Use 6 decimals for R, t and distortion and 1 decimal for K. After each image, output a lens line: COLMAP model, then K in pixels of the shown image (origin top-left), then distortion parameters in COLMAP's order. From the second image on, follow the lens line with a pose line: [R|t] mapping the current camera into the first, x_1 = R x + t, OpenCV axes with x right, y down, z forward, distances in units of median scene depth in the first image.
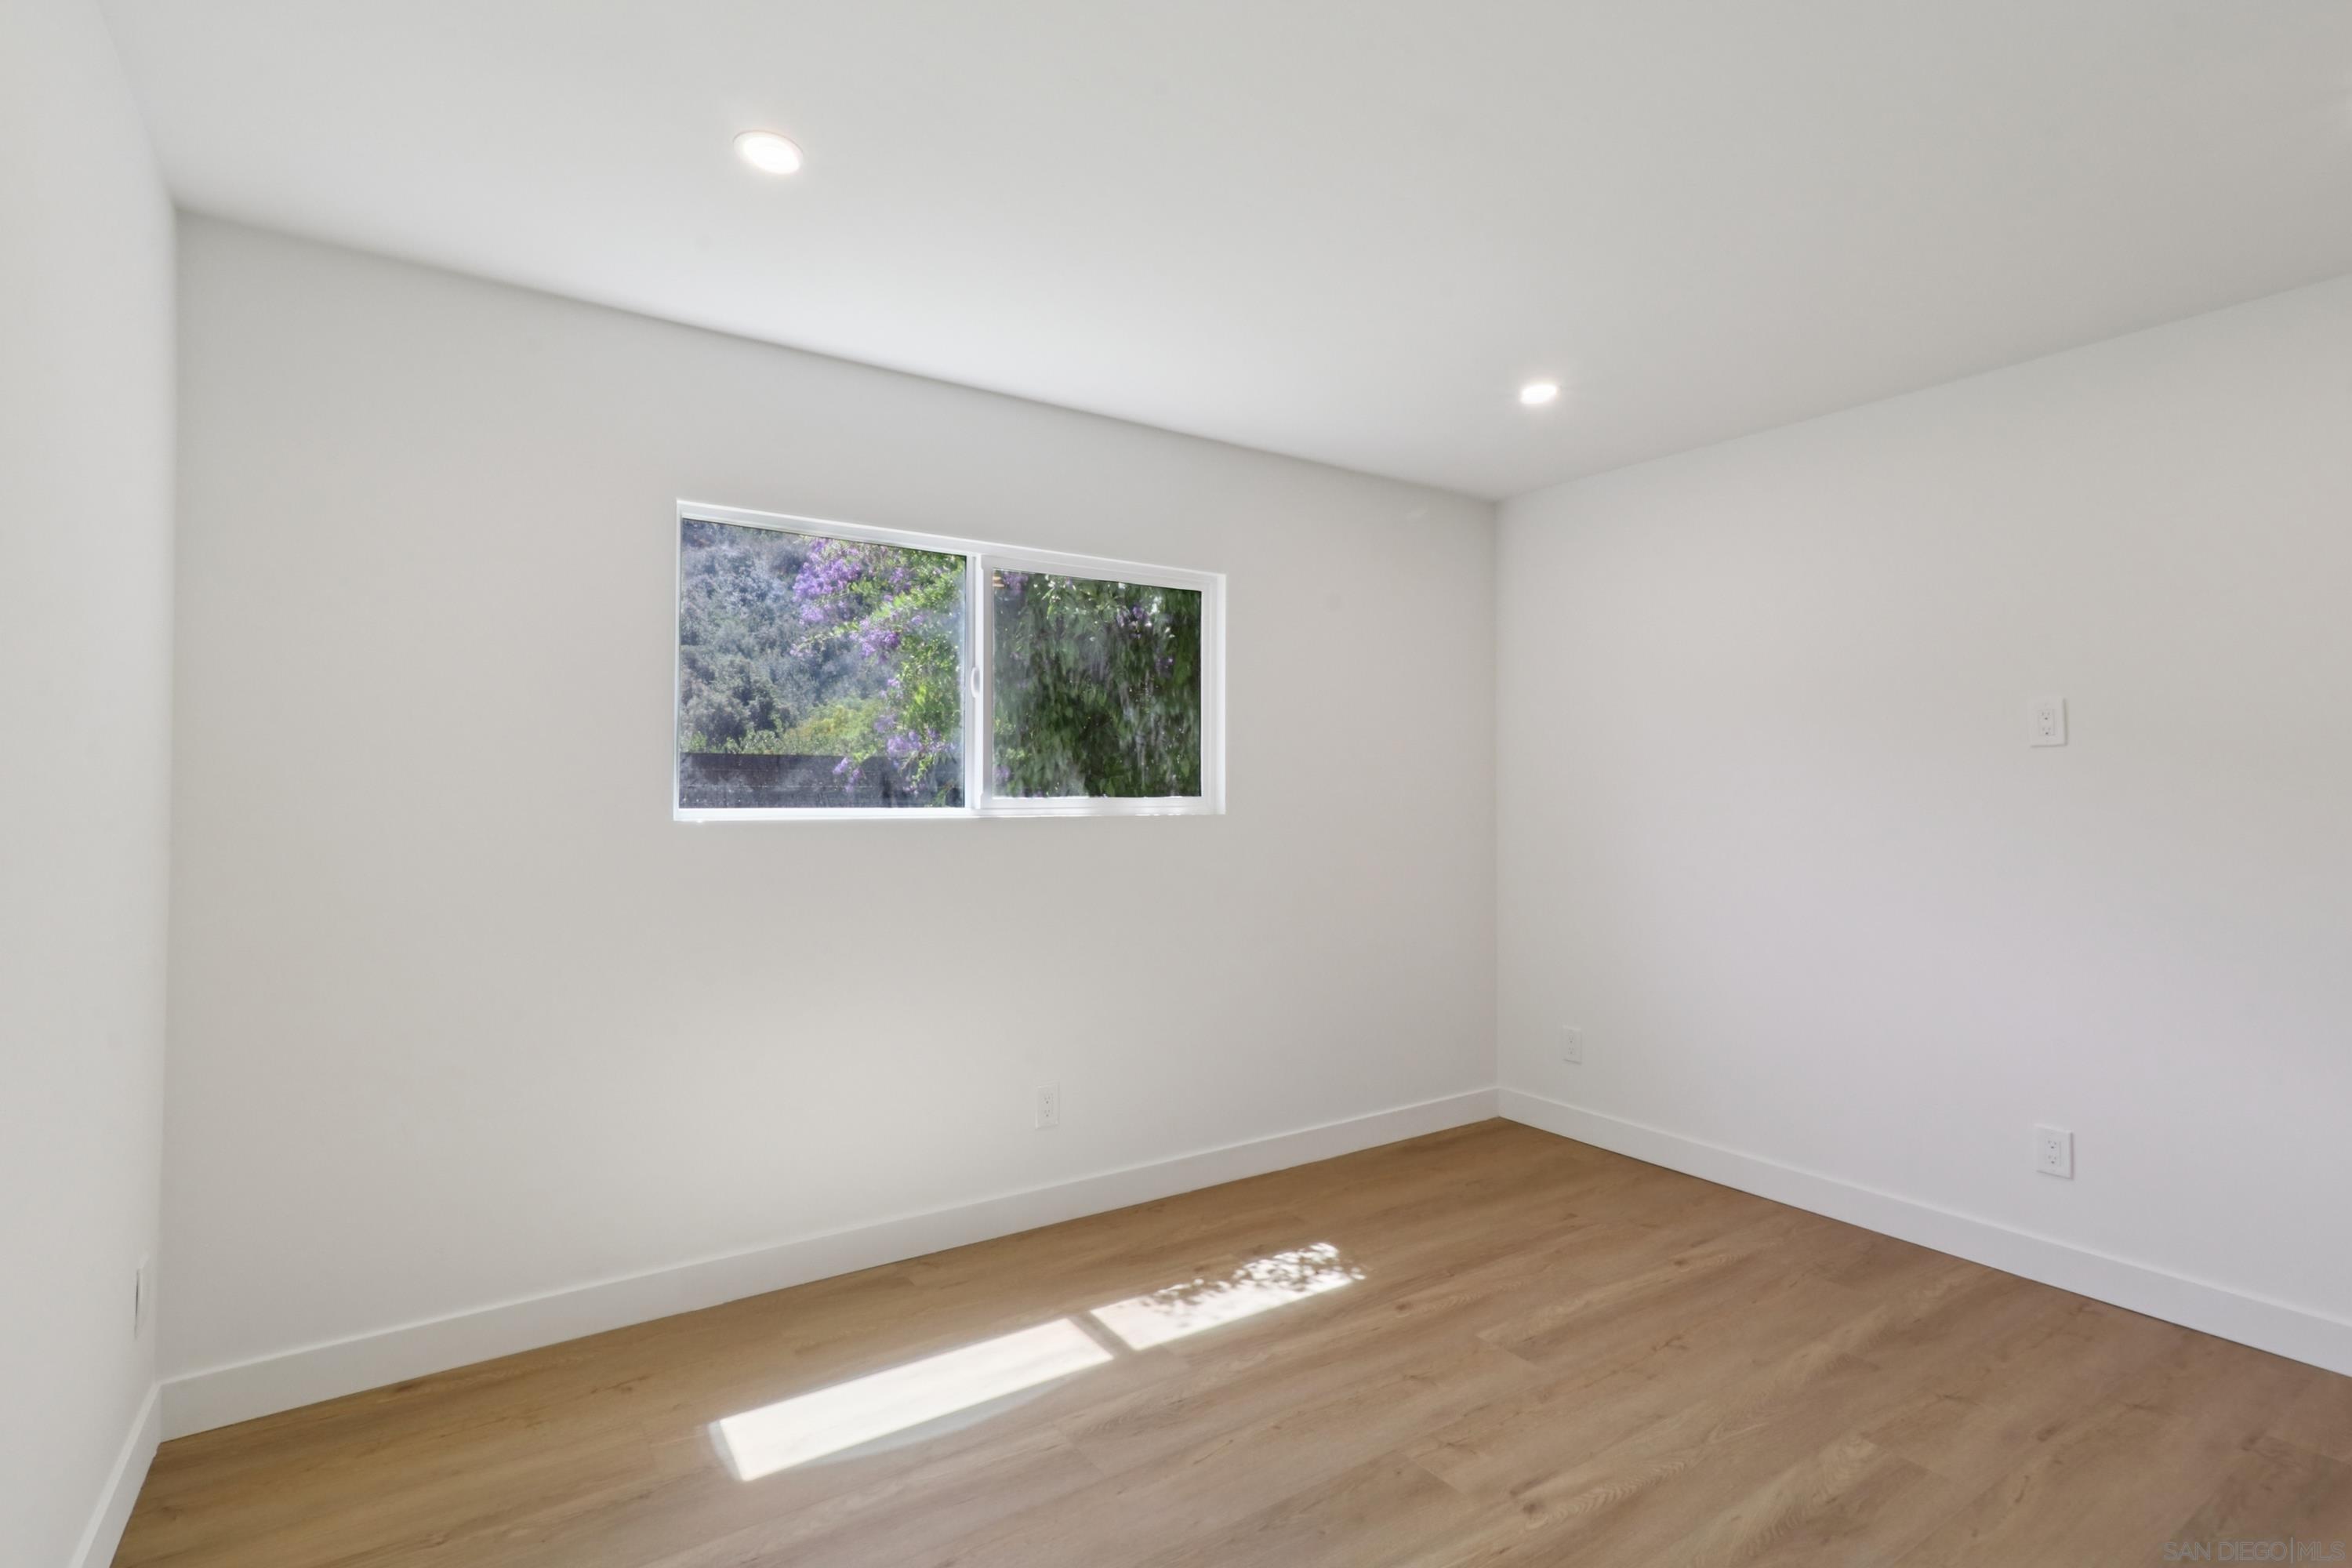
lens RADIAL K [[1117.4, 0, 1158.0], [0, 1117.4, 777.0], [0, 0, 1]] dist [0.004535, 0.001889]
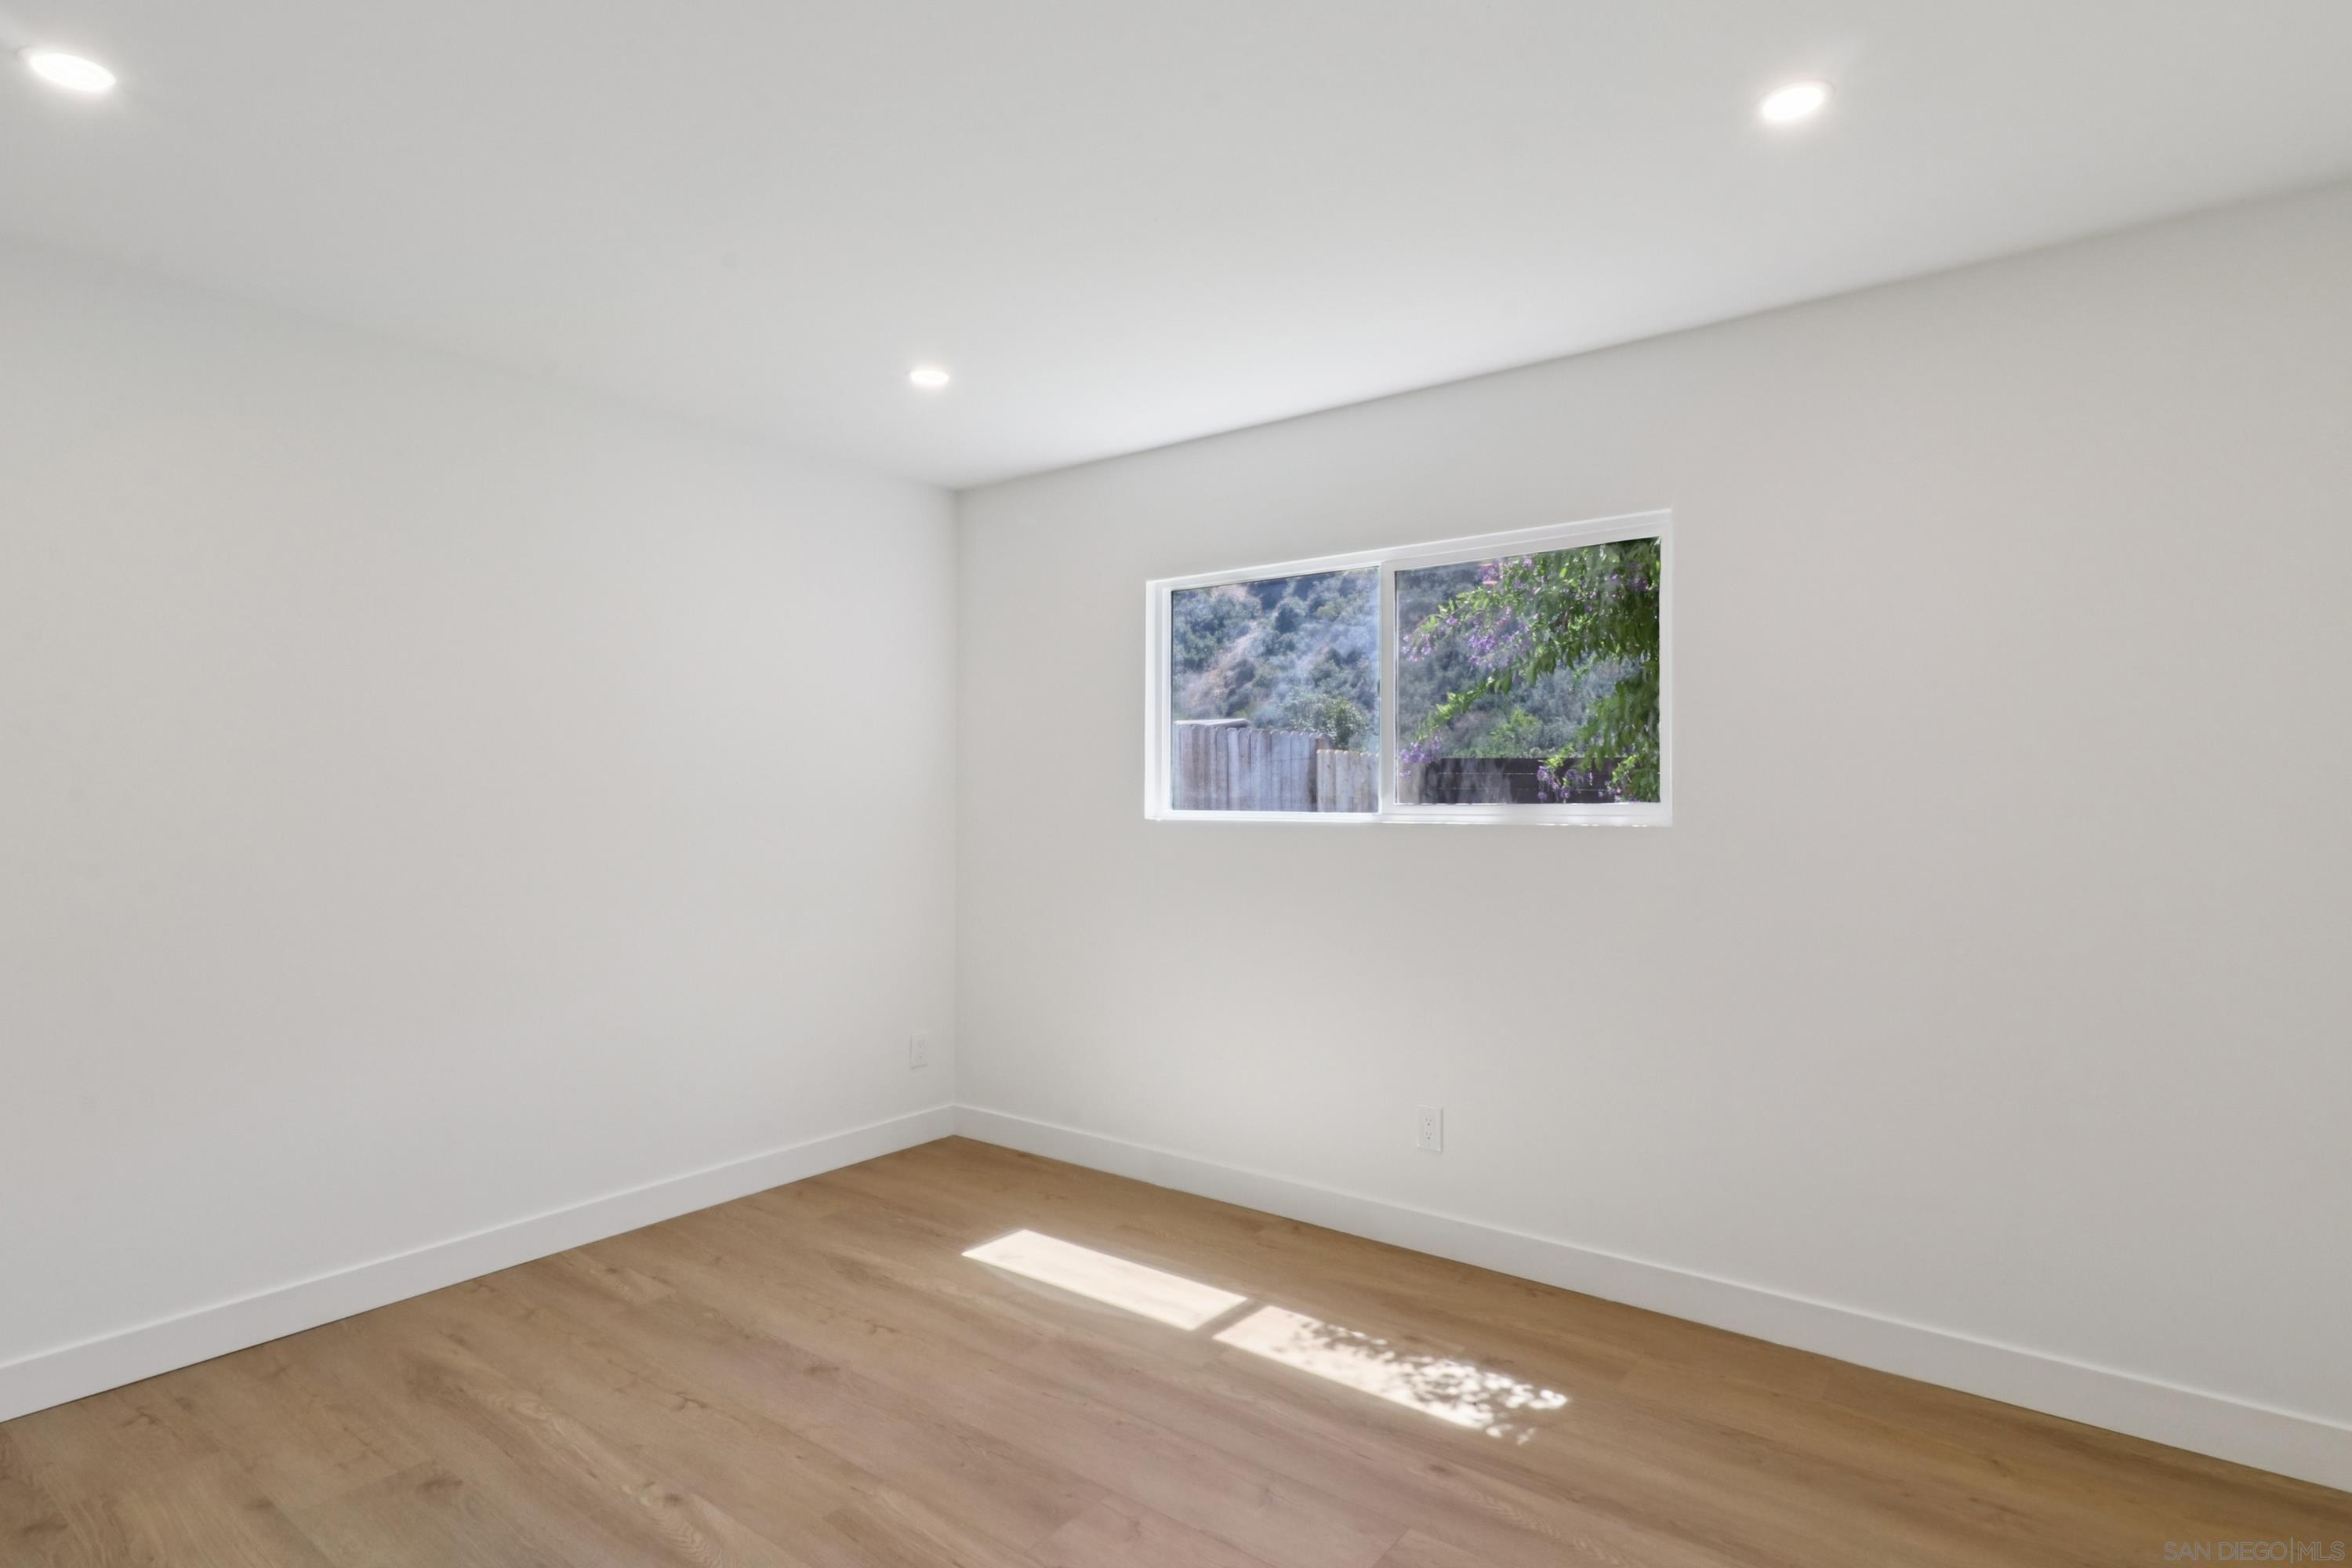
lens RADIAL K [[1117.4, 0, 1158.5], [0, 1117.4, 799.5], [0, 0, 1]] dist [0.004535, 0.001889]
pose [[0.345370, -0.003468, -0.938460, 0.827397], [0.012902, 0.999916, 0.001053, 0.012918], [0.938378, -0.012472, 0.345386, 0.534535]]
